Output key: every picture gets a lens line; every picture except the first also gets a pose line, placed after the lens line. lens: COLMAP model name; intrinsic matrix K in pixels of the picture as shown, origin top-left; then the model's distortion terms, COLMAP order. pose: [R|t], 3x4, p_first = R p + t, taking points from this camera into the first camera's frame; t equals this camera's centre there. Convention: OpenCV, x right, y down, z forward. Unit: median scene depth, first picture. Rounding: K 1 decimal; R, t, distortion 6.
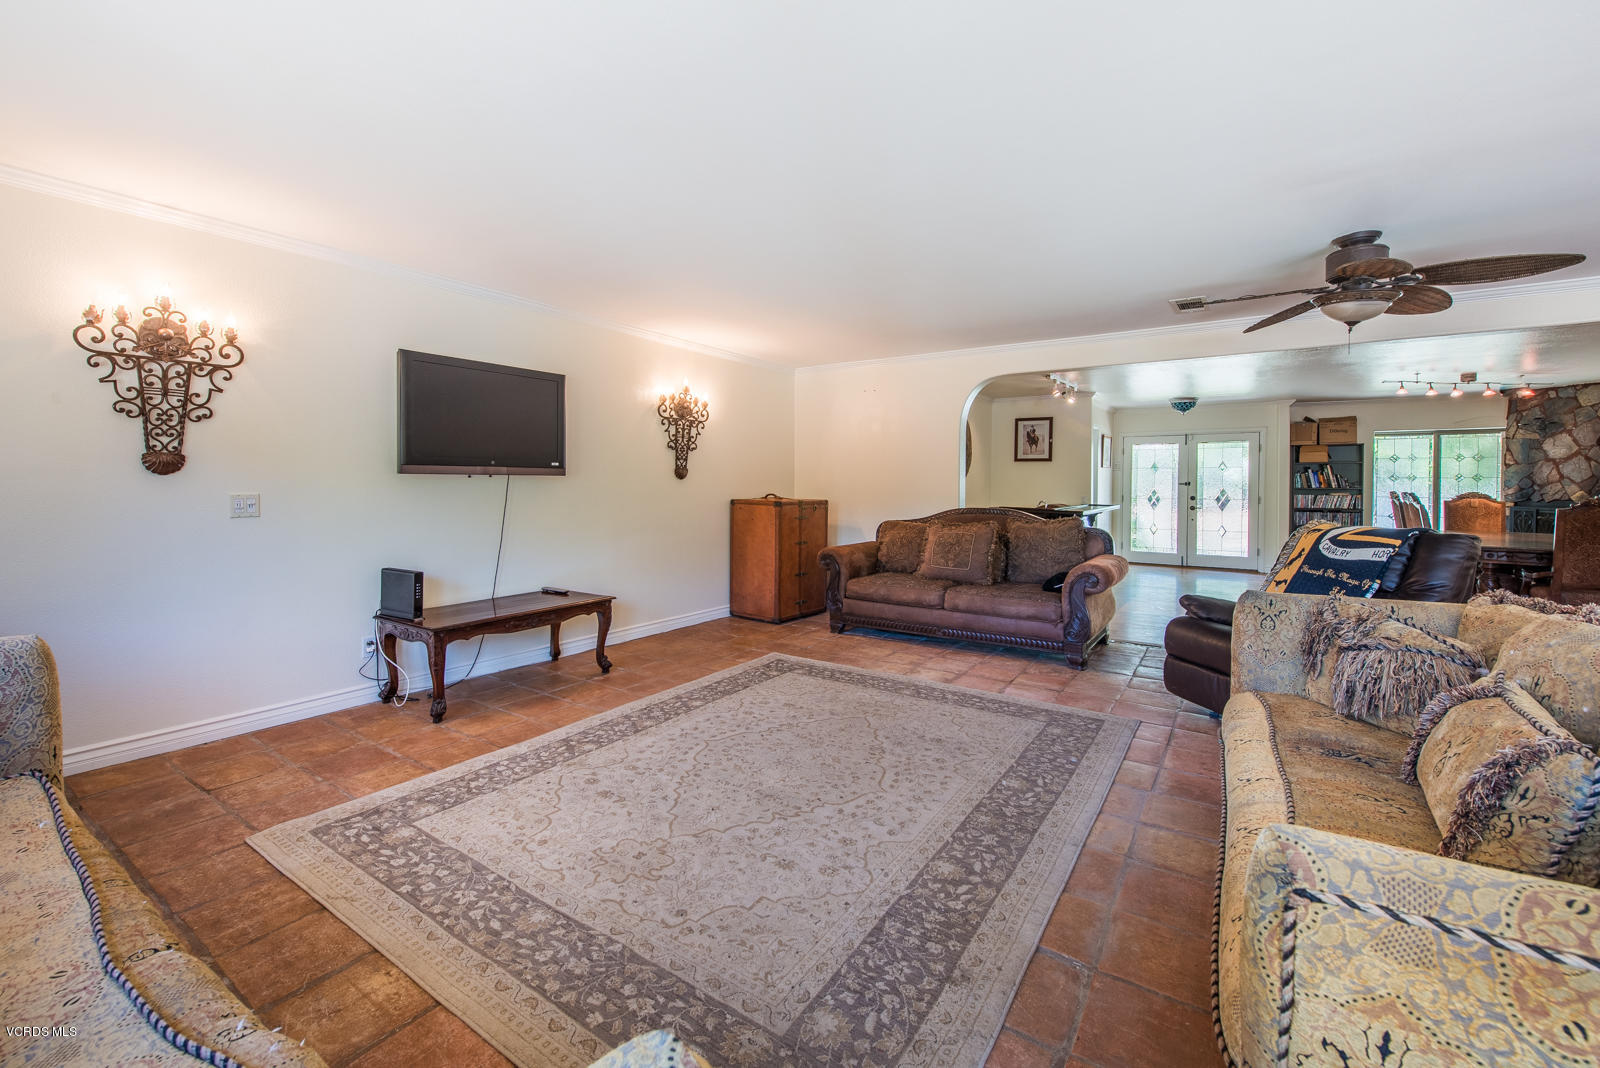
lens RADIAL K [[672.8, 0, 796.7], [0, 672.8, 493.2], [0, 0, 1]] dist [-0.000400, -0.000563]
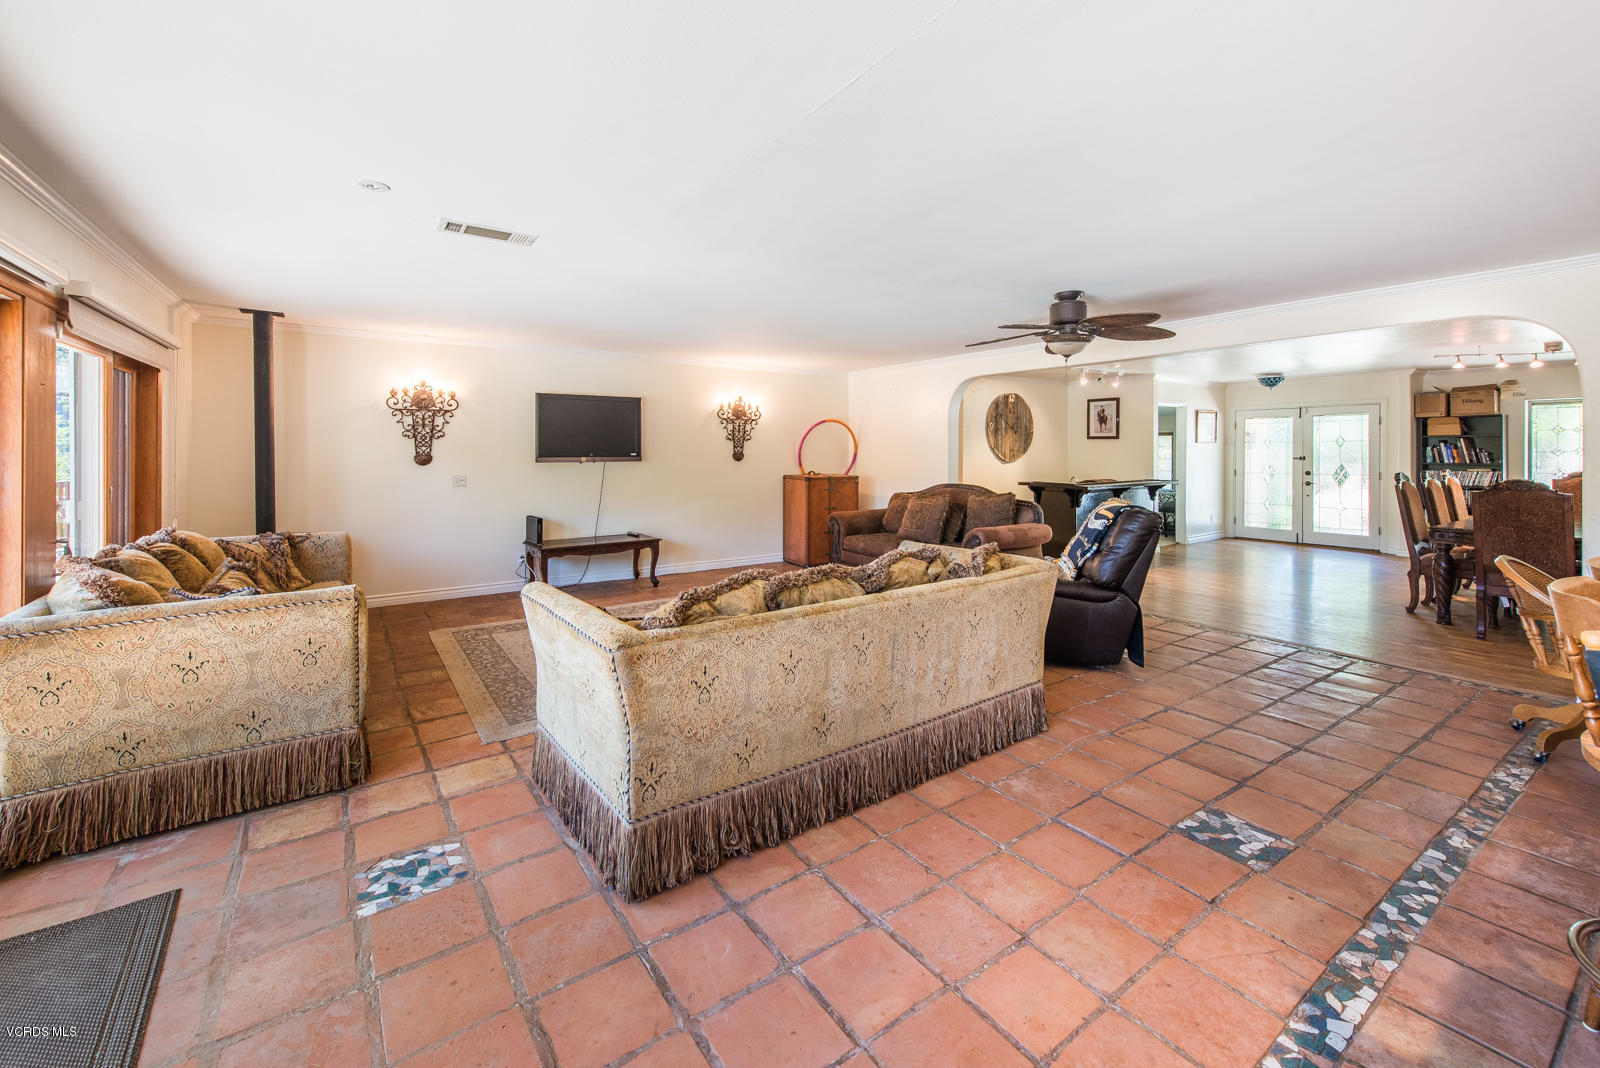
lens RADIAL K [[660.4, 0, 817.6], [0, 660.4, 448.0], [0, 0, 1]] dist [0.000476, 0.000189]
pose [[0.940341, -0.007933, -0.340140, 0.440646], [0.001514, 0.999816, -0.019134, -0.020680], [0.340229, 0.017478, 0.940180, -0.243920]]
